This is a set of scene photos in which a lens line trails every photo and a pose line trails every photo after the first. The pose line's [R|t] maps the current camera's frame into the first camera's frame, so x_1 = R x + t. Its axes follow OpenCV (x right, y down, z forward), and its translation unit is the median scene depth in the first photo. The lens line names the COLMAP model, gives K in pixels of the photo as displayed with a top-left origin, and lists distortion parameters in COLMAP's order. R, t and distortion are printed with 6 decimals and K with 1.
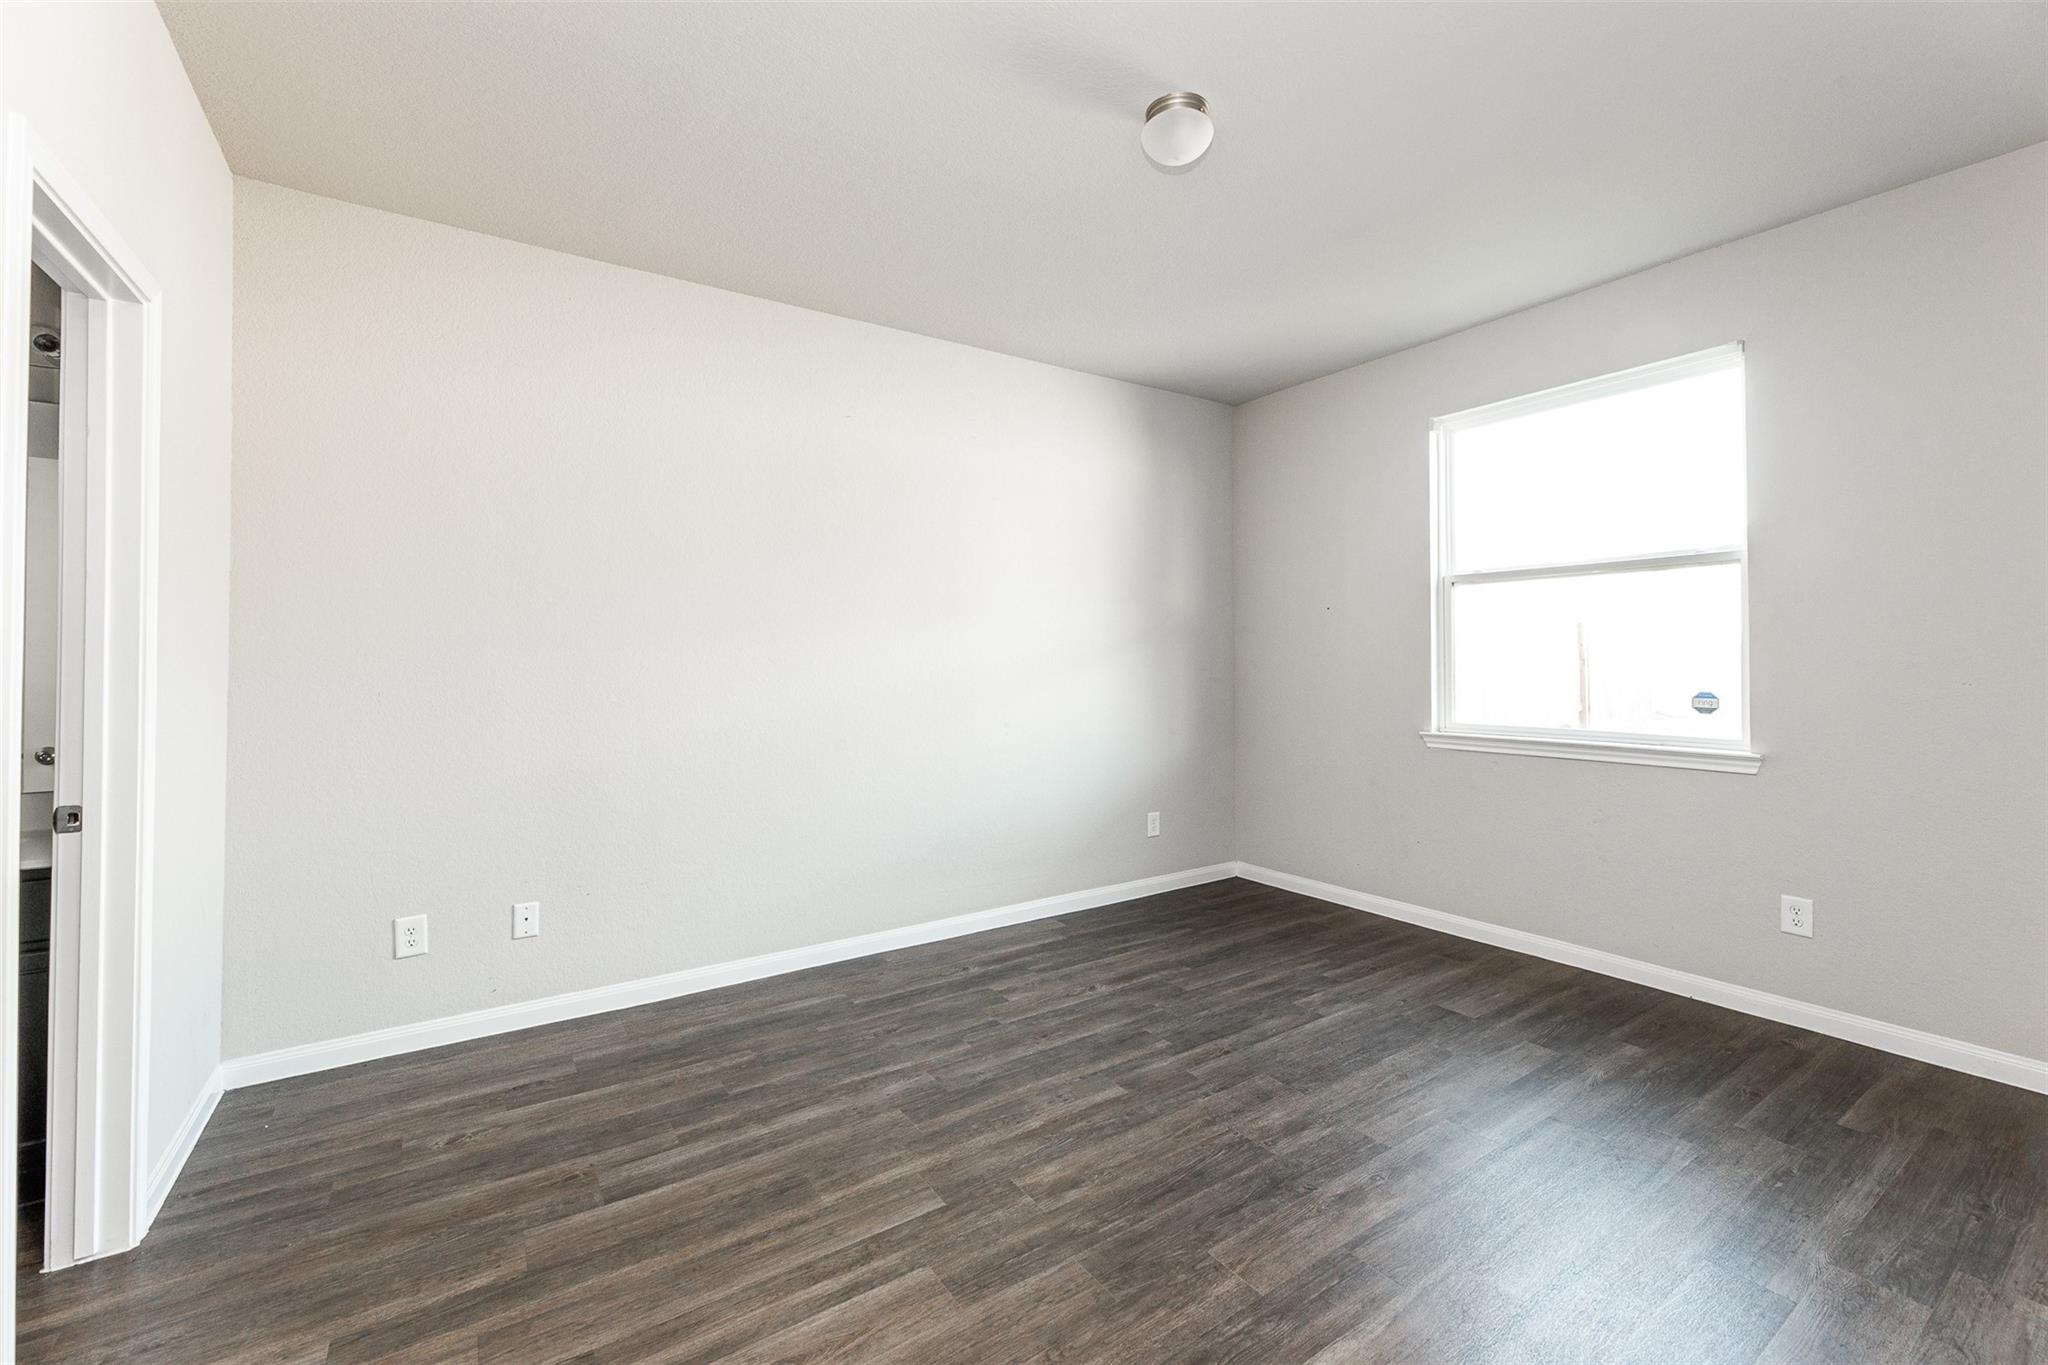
lens RADIAL K [[826.0, 0, 1024.0], [0, 826.0, 682.5], [0, 0, 1]] dist [-0.000127, -0.000611]
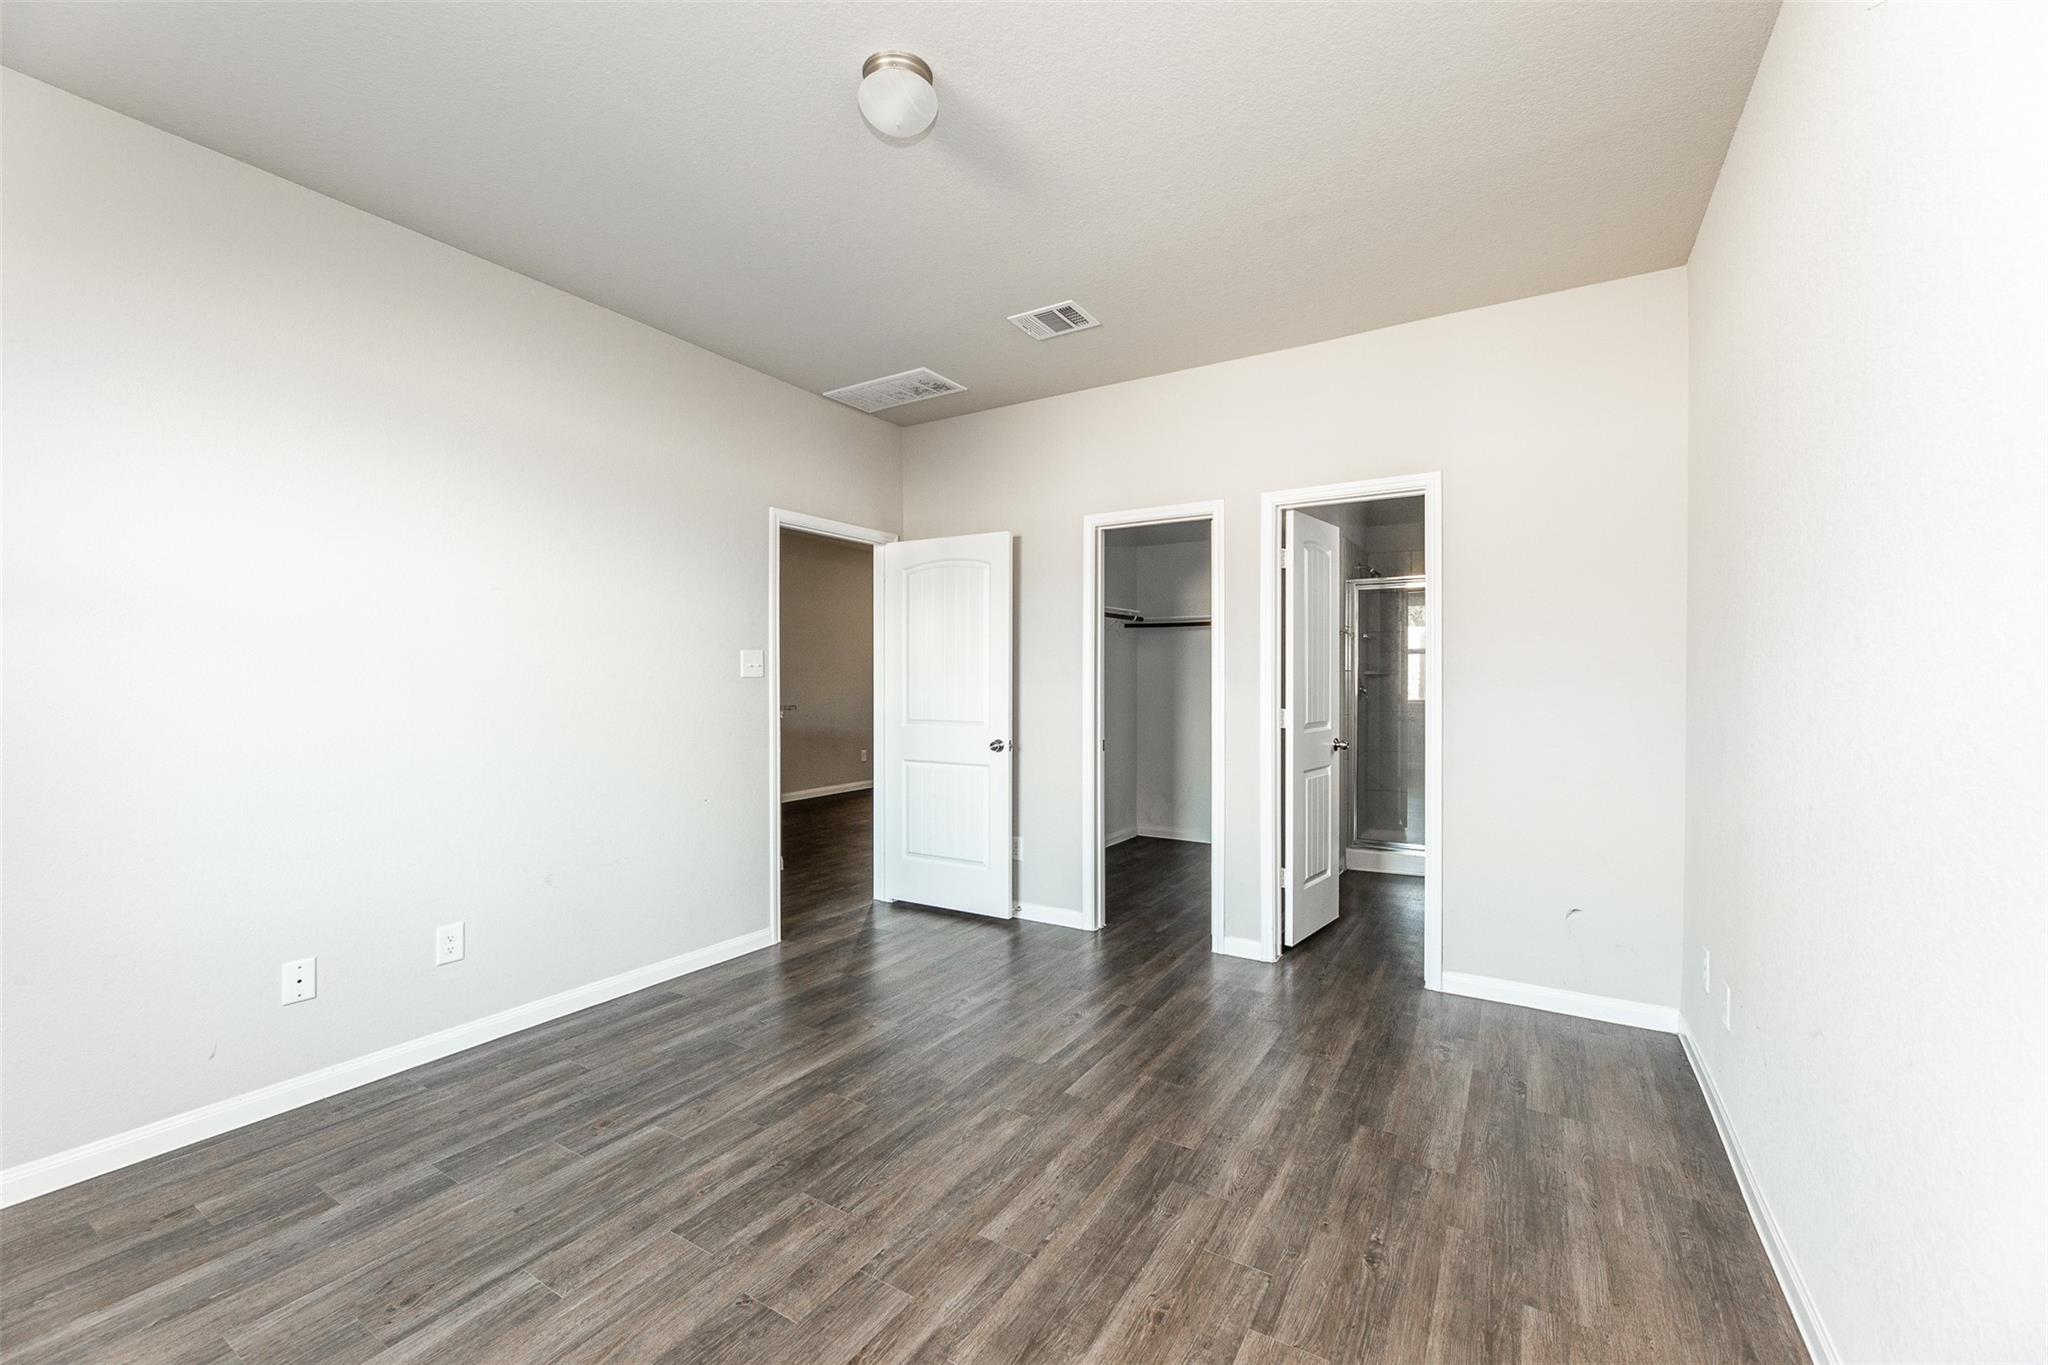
lens RADIAL K [[826.0, 0, 1024.0], [0, 826.0, 682.5], [0, 0, 1]] dist [-0.000127, -0.000611]
pose [[-0.903961, 0.005810, -0.427576, 0.448911], [-0.005851, 0.999646, 0.025953, -0.049604], [0.427575, 0.025962, -0.903607, 1.838184]]
